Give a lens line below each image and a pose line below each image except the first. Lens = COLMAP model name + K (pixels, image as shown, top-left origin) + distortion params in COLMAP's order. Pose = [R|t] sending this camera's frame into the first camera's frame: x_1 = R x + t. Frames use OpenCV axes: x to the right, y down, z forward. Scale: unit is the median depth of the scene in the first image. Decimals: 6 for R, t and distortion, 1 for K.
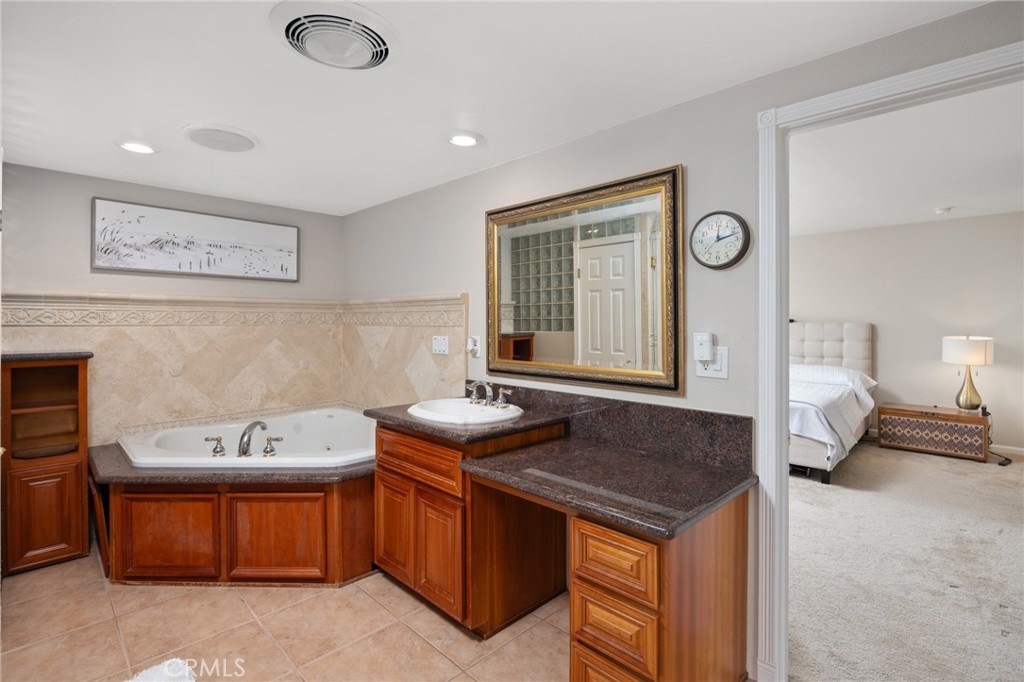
lens RADIAL K [[495.4, 0, 512.9], [0, 495.4, 320.6], [0, 0, 1]] dist [-0.001683, -0.000627]
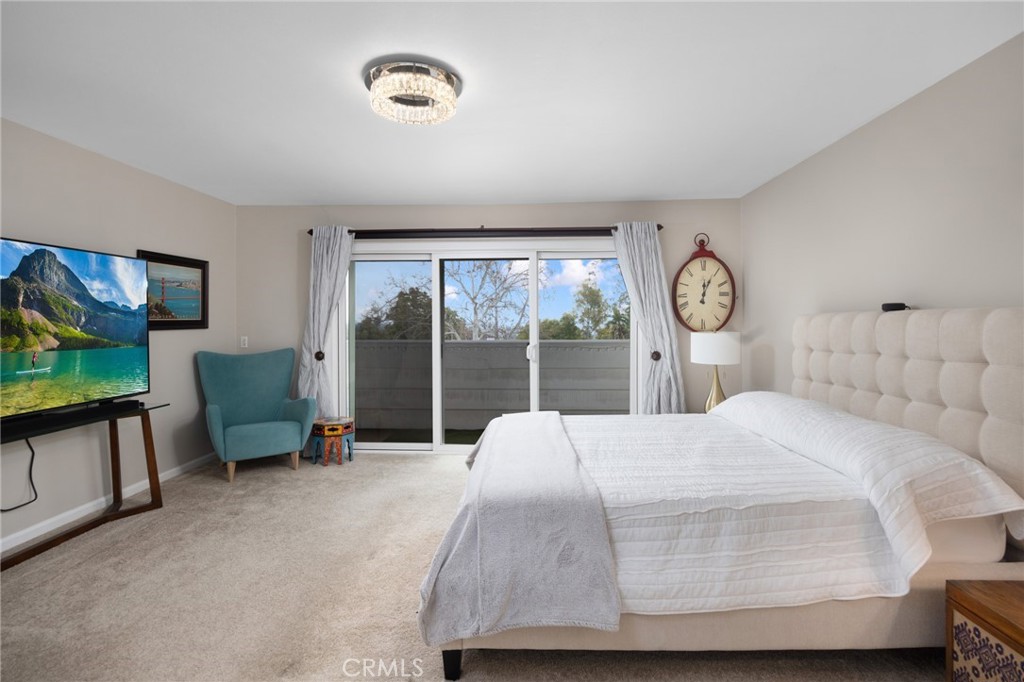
lens RADIAL K [[495.4, 0, 512.9], [0, 495.4, 320.6], [0, 0, 1]] dist [-0.001683, -0.000627]
pose [[0.666172, -0.000959, -0.745797, 0.842809], [0.000162, 0.999999, -0.001142, 0.015307], [0.745798, 0.000640, 0.666172, 0.638499]]
